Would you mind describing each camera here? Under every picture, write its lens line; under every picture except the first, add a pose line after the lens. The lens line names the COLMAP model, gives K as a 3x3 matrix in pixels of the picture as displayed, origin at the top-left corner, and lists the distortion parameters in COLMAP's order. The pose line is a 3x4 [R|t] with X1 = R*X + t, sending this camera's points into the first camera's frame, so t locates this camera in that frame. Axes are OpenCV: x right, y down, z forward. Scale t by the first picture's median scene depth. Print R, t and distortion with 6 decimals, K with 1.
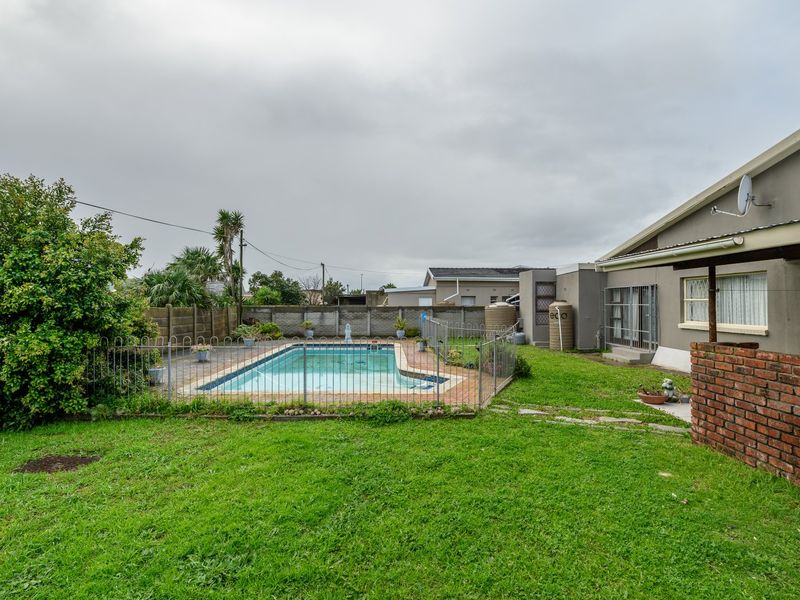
lens RADIAL K [[365.9, 0, 408.1], [0, 365.9, 299.8], [0, 0, 1]] dist [-0.011842, -0.000120]
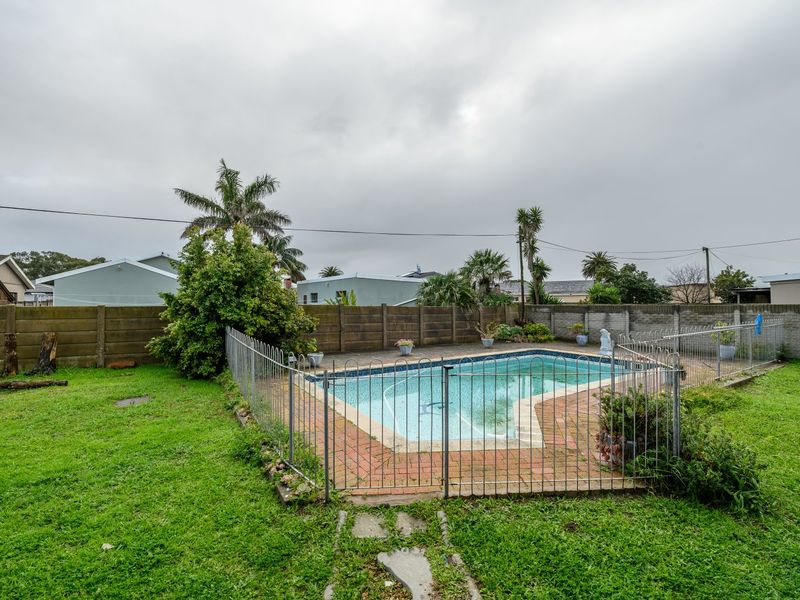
lens RADIAL K [[365.1, 0, 403.4], [0, 365.1, 295.0], [0, 0, 1]] dist [-0.010884, -0.000785]
pose [[0.513054, -0.023582, -0.858033, 0.179501], [0.014169, 0.999719, -0.019004, 0.004404], [0.858240, -0.002407, 0.513243, 0.210767]]
